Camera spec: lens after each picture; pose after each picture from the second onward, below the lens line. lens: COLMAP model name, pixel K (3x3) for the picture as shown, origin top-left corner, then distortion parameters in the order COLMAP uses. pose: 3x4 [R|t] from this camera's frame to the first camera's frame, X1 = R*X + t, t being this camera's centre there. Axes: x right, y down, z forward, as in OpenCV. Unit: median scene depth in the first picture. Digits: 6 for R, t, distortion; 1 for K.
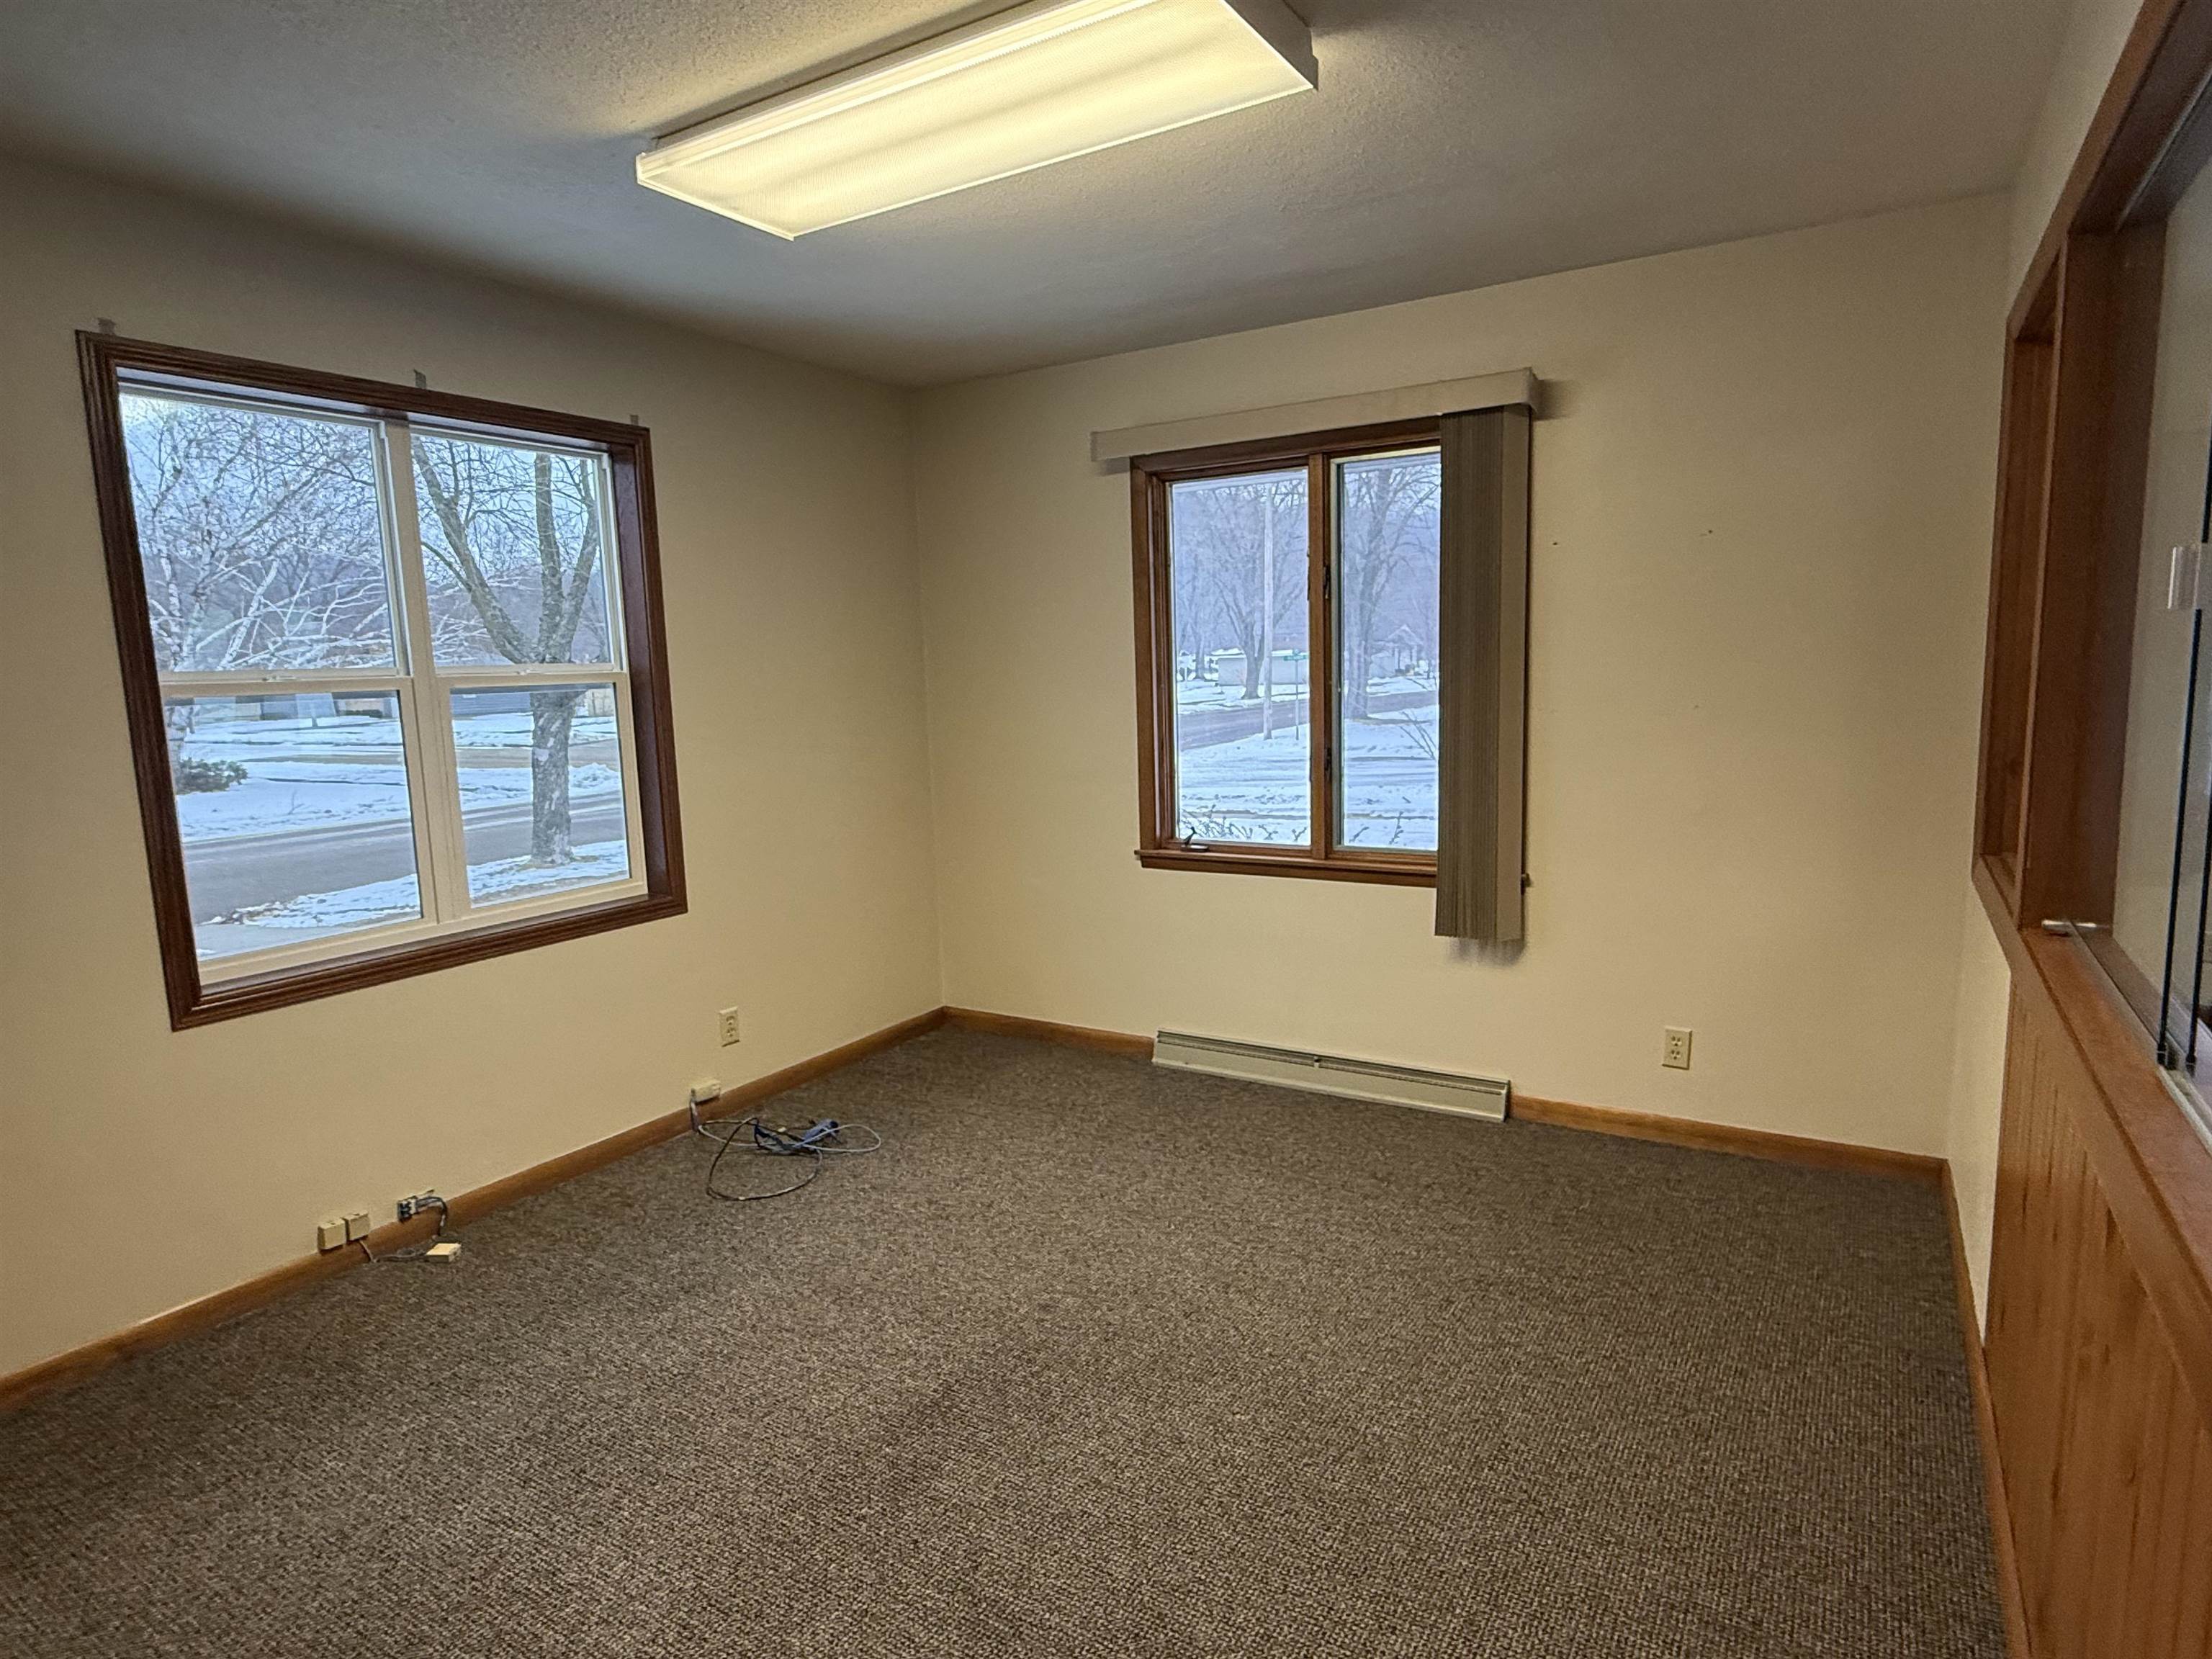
lens RADIAL K [[1228.6, 0, 1112.3], [0, 1228.6, 829.8], [0, 0, 1]] dist [0.009899, -0.000752]
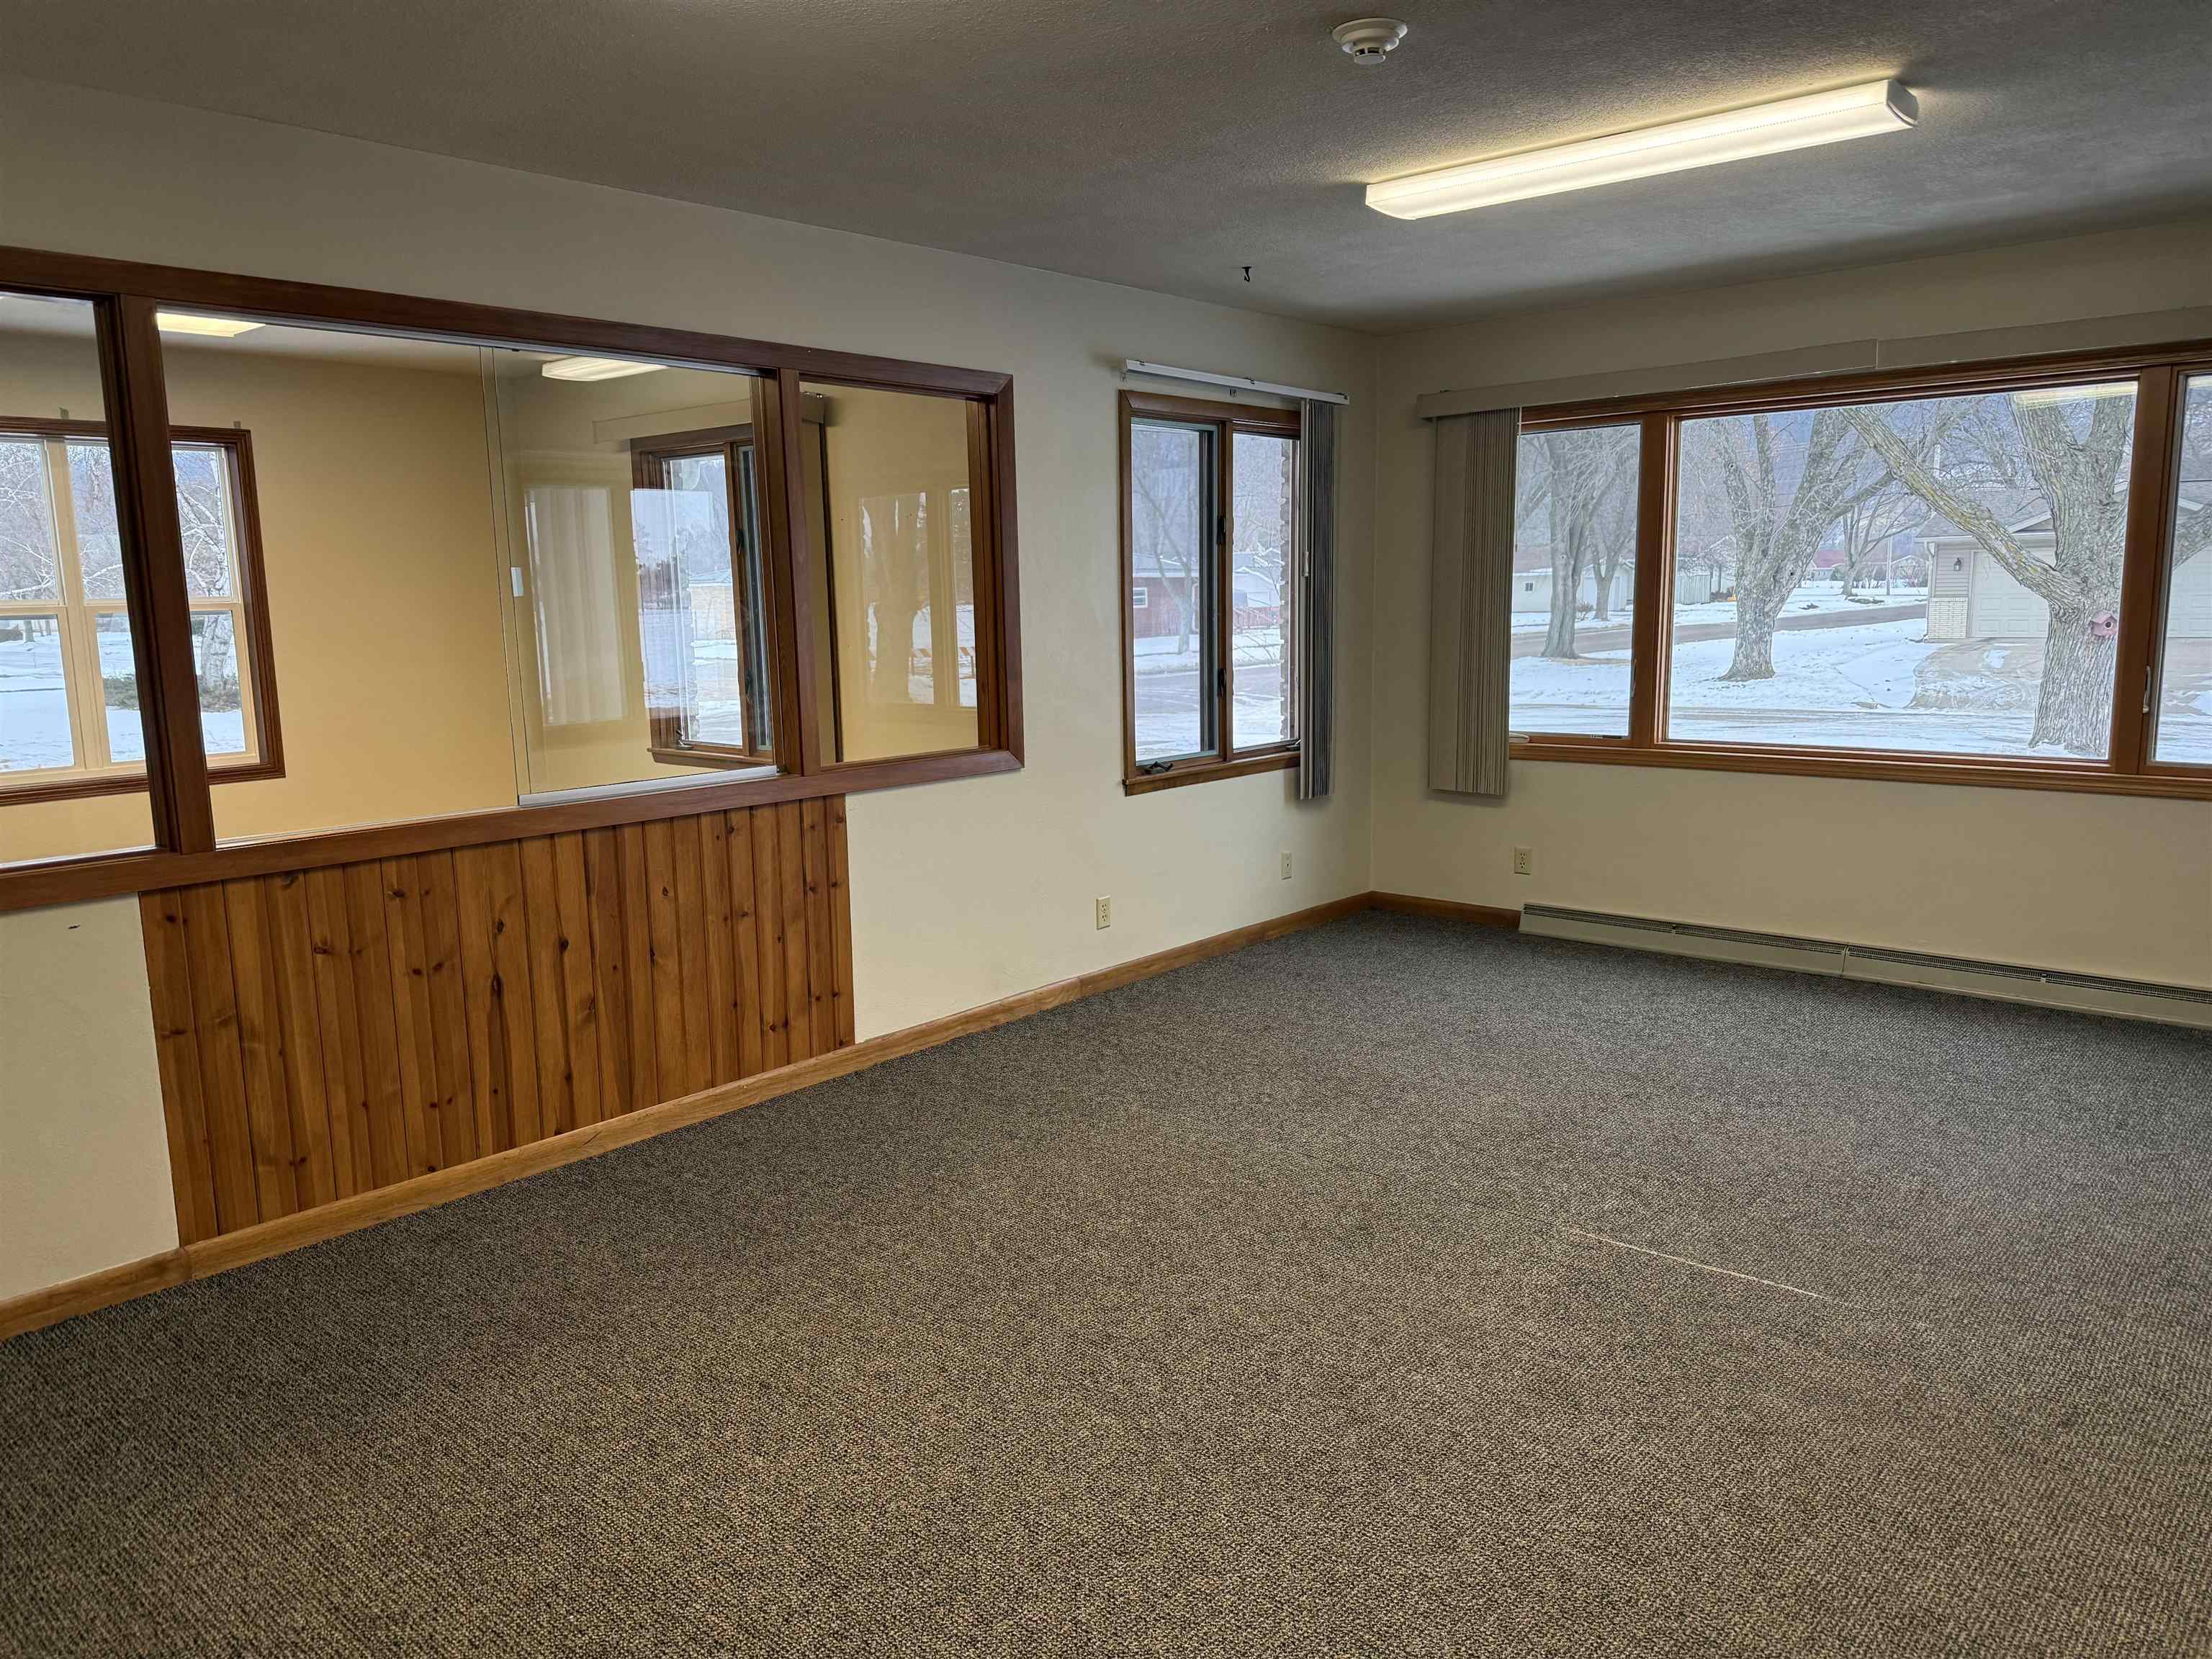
lens RADIAL K [[1550.1, 0, 1087.0], [0, 1550.1, 824.2], [0, 0, 1]] dist [0.071530, -0.087011]
pose [[0.983696, 0.038311, -0.175711, 0.873896], [-0.034803, 0.999129, 0.022999, 0.049078], [0.176439, -0.016509, 0.984173, -0.592142]]
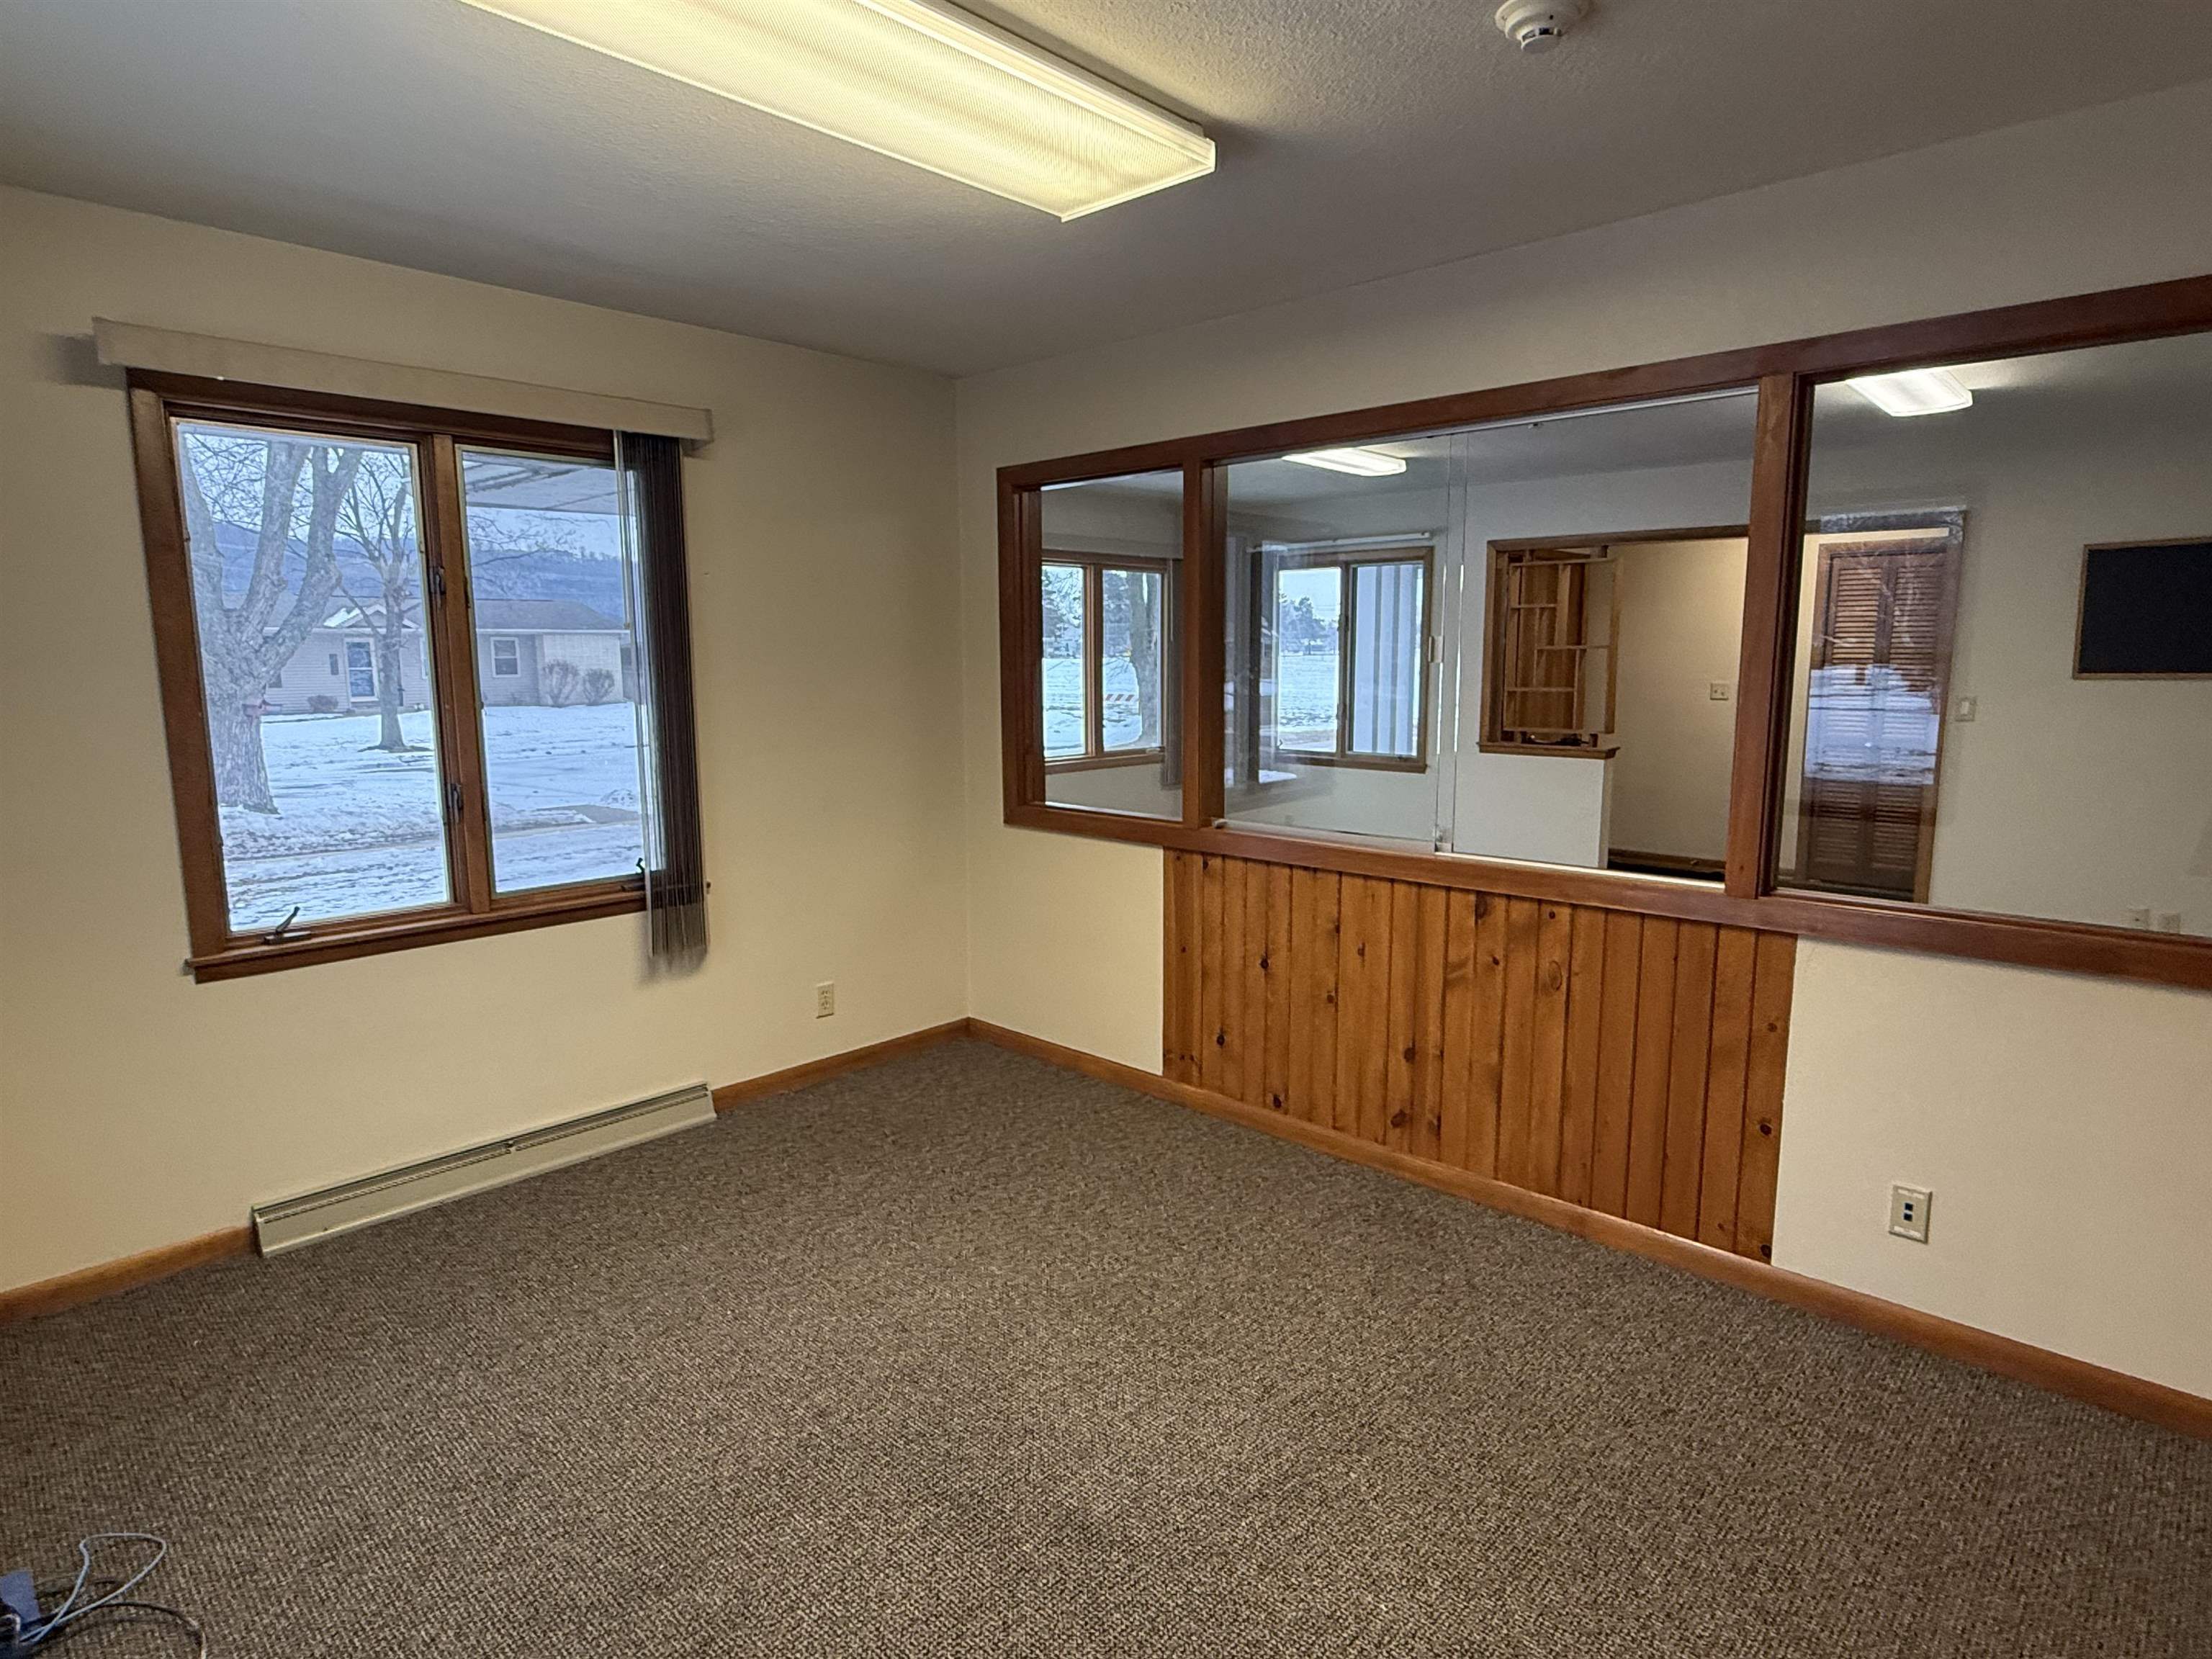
lens RADIAL K [[1228.6, 0, 1099.2], [0, 1228.6, 825.8], [0, 0, 1]] dist [0.009899, -0.000752]
pose [[0.206891, -0.108071, 0.972377, -0.604142], [0.130814, 0.988012, 0.081975, -0.053347], [-0.969579, 0.110240, 0.218548, 0.419504]]
